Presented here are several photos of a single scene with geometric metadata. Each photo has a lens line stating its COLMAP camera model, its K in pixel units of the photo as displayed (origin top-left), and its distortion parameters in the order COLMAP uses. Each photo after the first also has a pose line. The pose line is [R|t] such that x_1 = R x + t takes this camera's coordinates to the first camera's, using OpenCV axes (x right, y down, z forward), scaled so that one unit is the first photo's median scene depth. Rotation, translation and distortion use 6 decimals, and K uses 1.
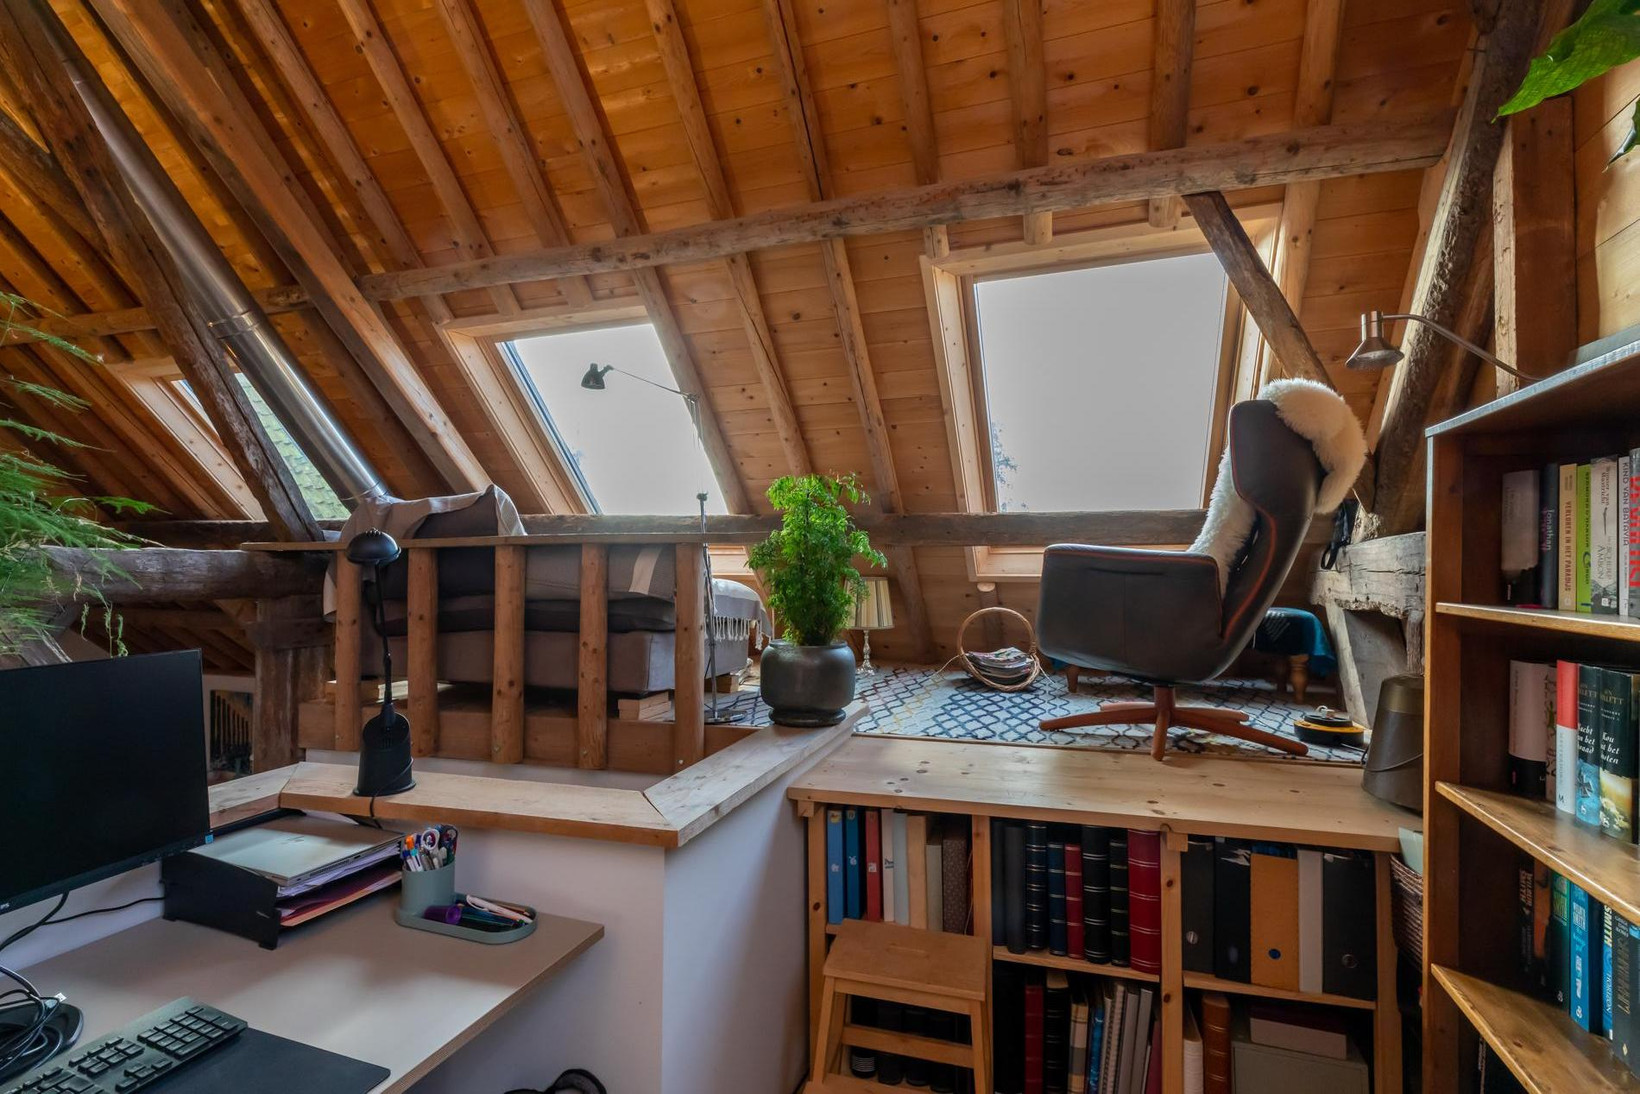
lens RADIAL K [[776.4, 0, 824.0], [0, 776.4, 534.3], [0, 0, 1]] dist [0.004783, 0.000409]
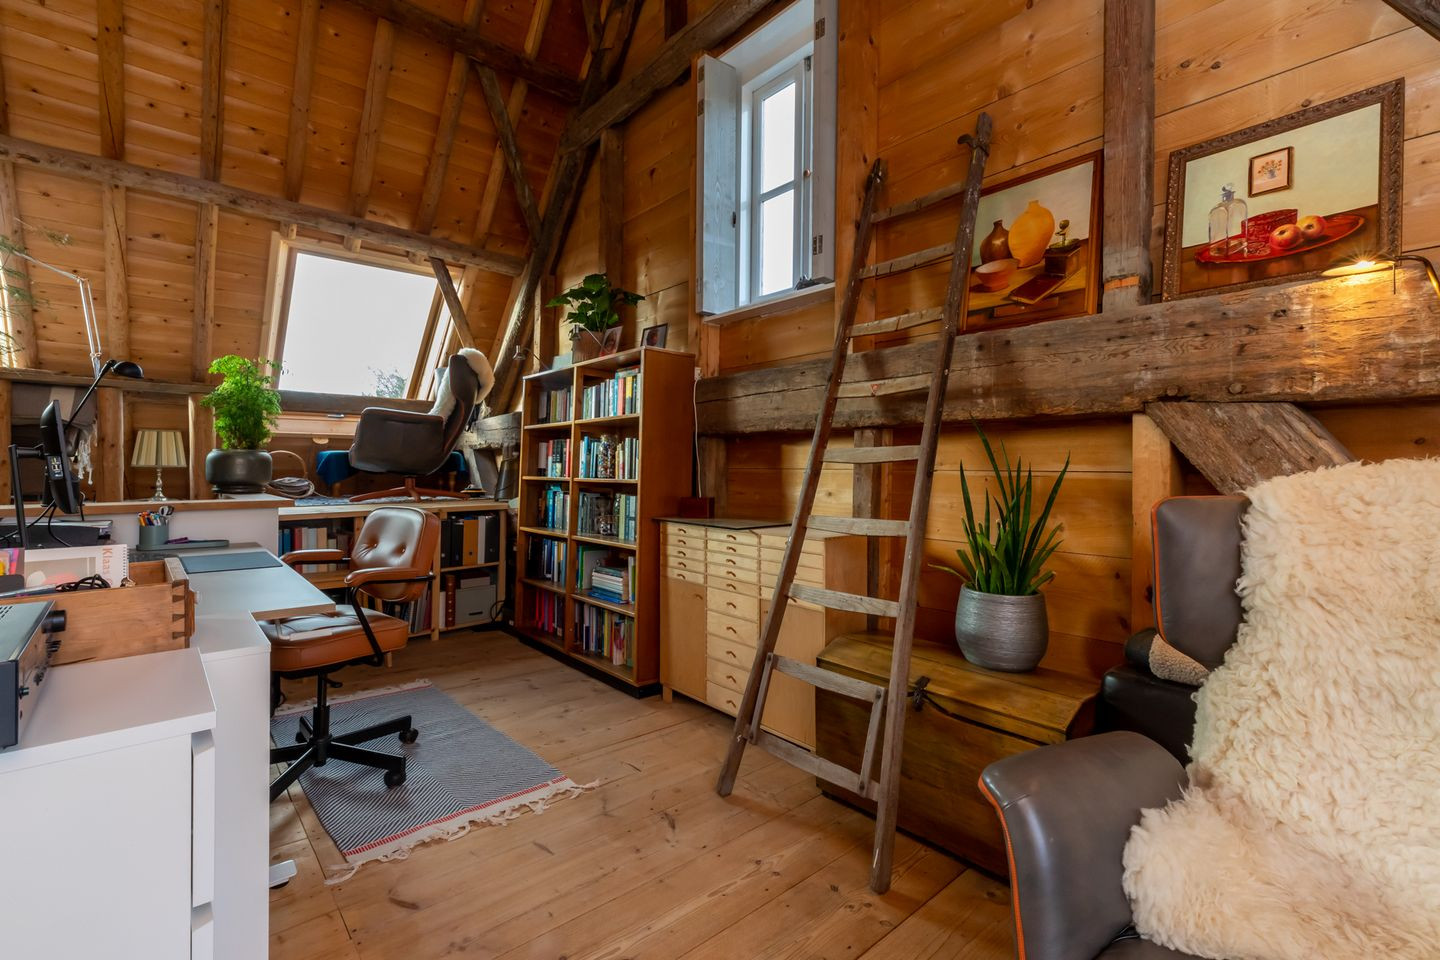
lens RADIAL K [[642.4, 0, 722.0], [0, 642.4, 478.6], [0, 0, 1]] dist [0.003907, 0.000054]
pose [[0.511348, -0.013835, 0.859262, -0.738474], [-0.047054, 0.997920, 0.044069, 0.087711], [-0.858085, -0.062966, 0.509633, -0.743686]]
